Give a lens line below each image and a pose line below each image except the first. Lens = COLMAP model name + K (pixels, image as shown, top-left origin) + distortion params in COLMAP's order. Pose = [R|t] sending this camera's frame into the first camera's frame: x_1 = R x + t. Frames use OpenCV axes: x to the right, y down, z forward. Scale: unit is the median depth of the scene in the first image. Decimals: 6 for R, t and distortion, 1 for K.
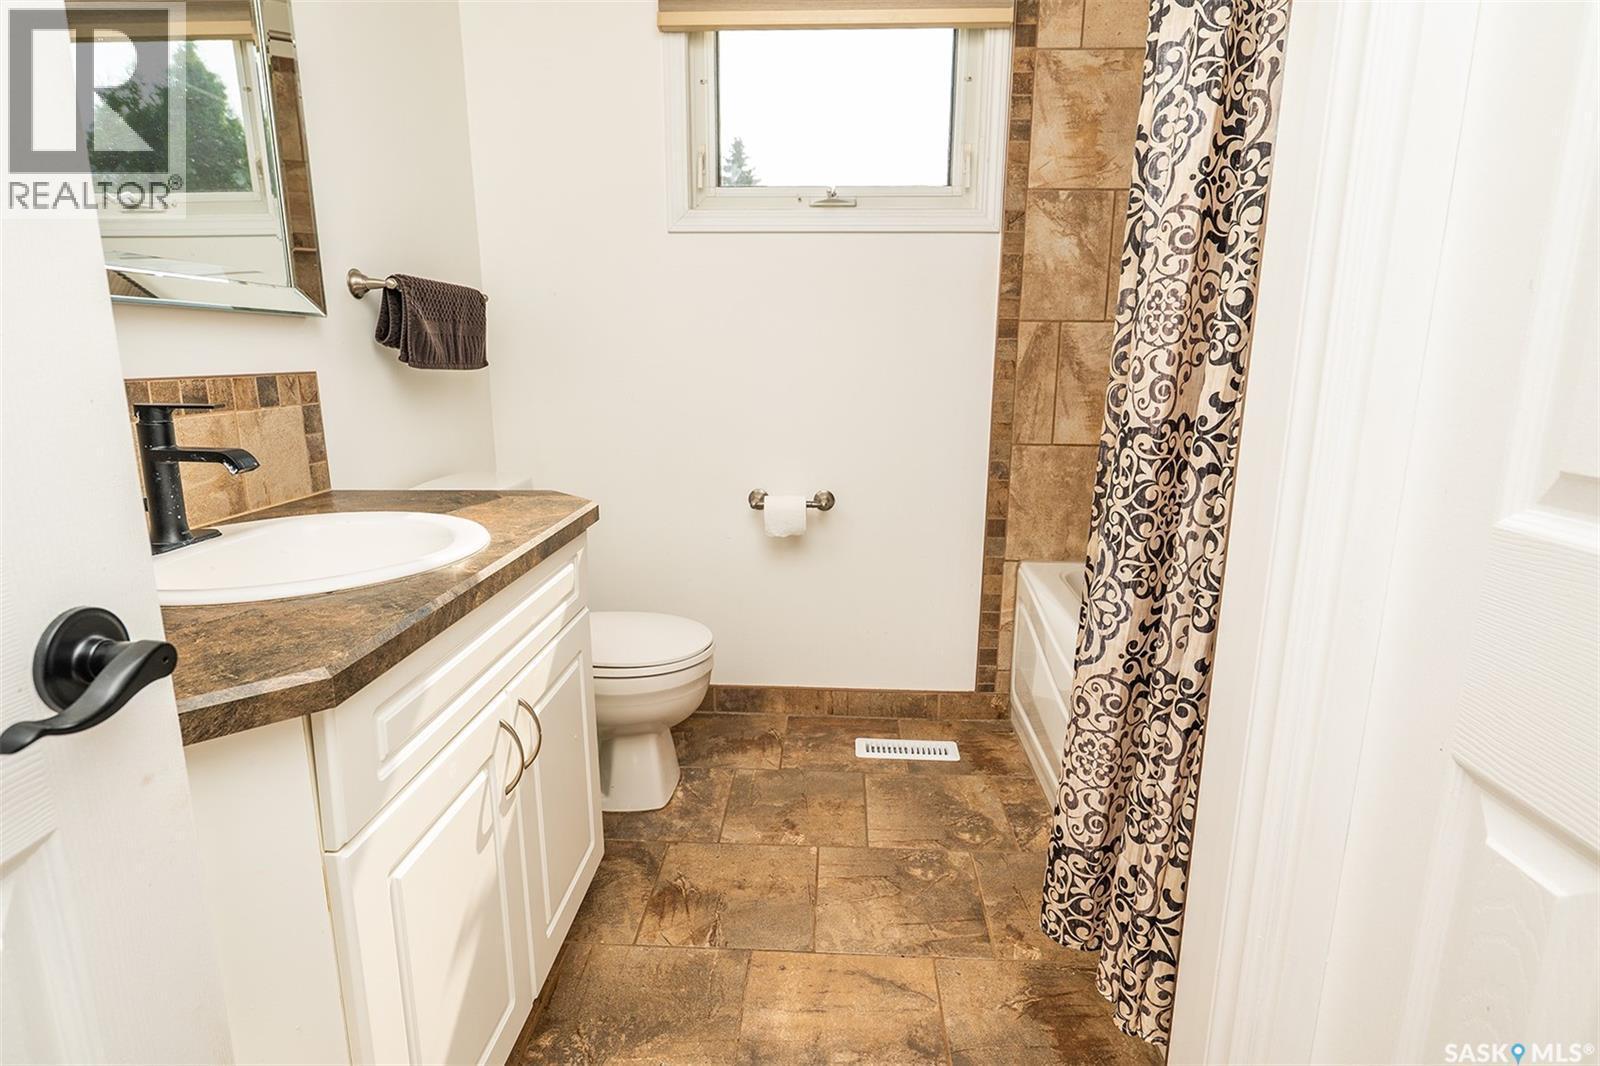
lens RADIAL K [[806.7, 0, 805.3], [0, 806.7, 525.7], [0, 0, 1]] dist [-0.012790, 0.003035]
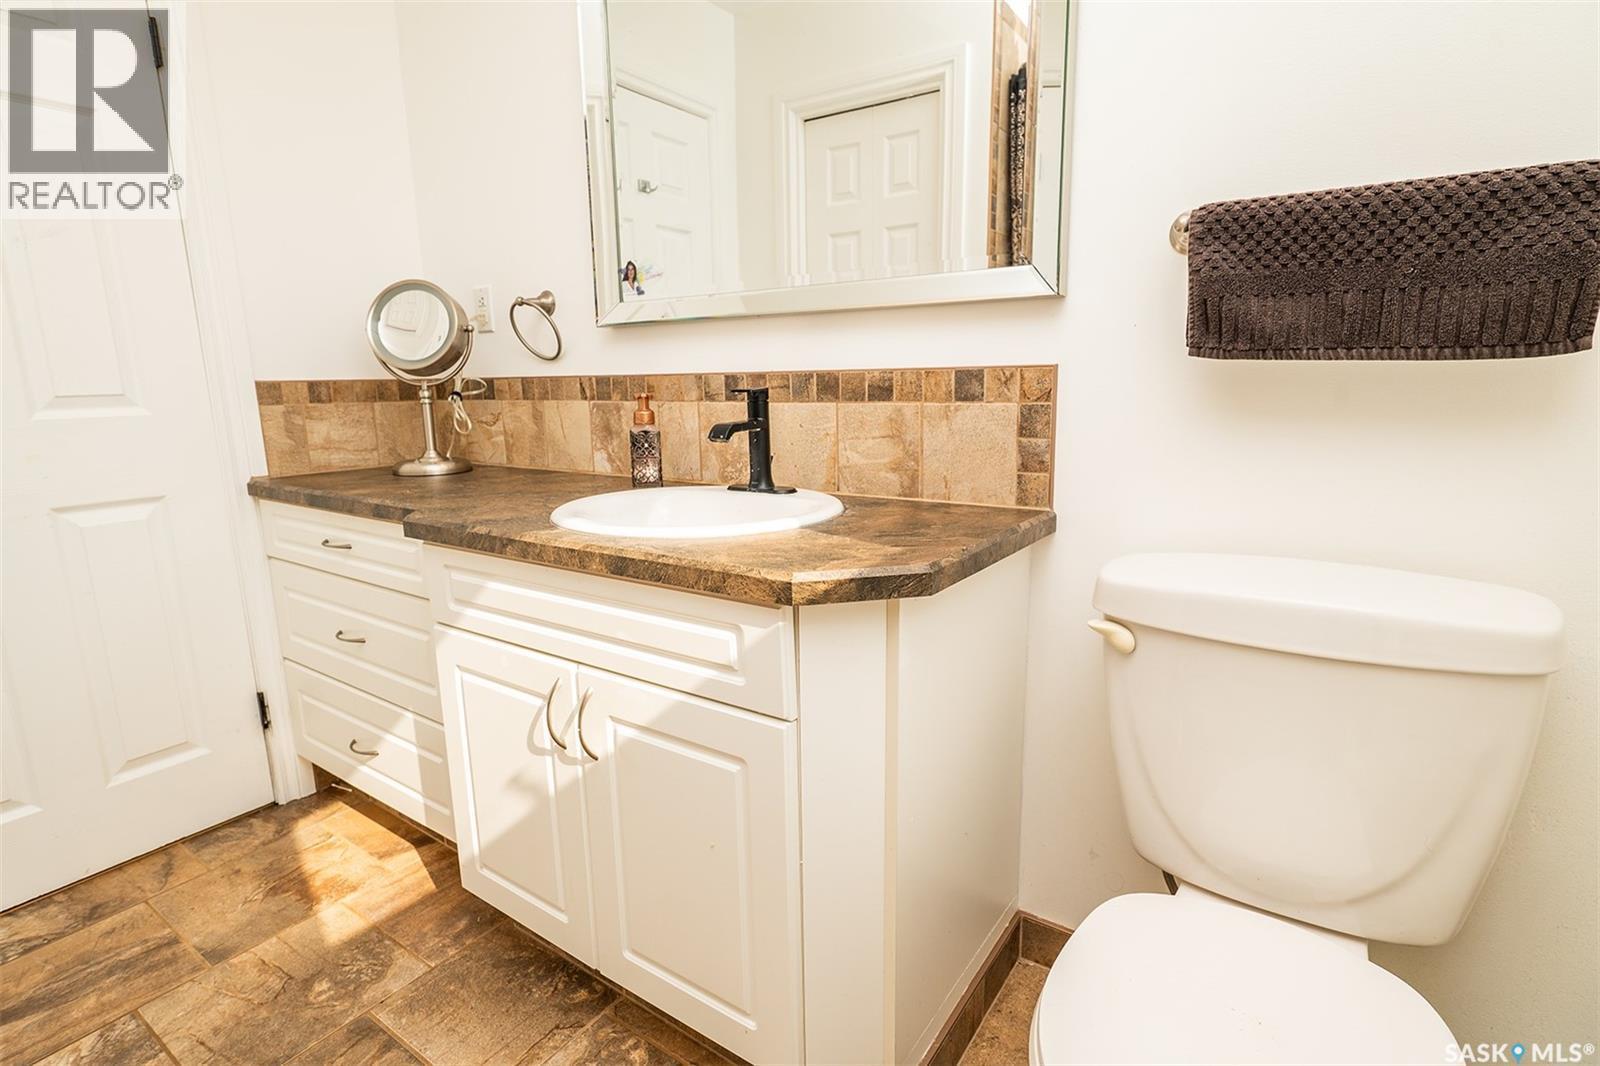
lens RADIAL K [[806.7, 0, 805.3], [0, 806.7, 525.7], [0, 0, 1]] dist [-0.012790, 0.003035]
pose [[-0.547062, 0.165569, -0.820555, 0.234217], [-0.153756, 0.943692, 0.292924, -0.249154], [0.822850, 0.286413, -0.490801, 1.298373]]
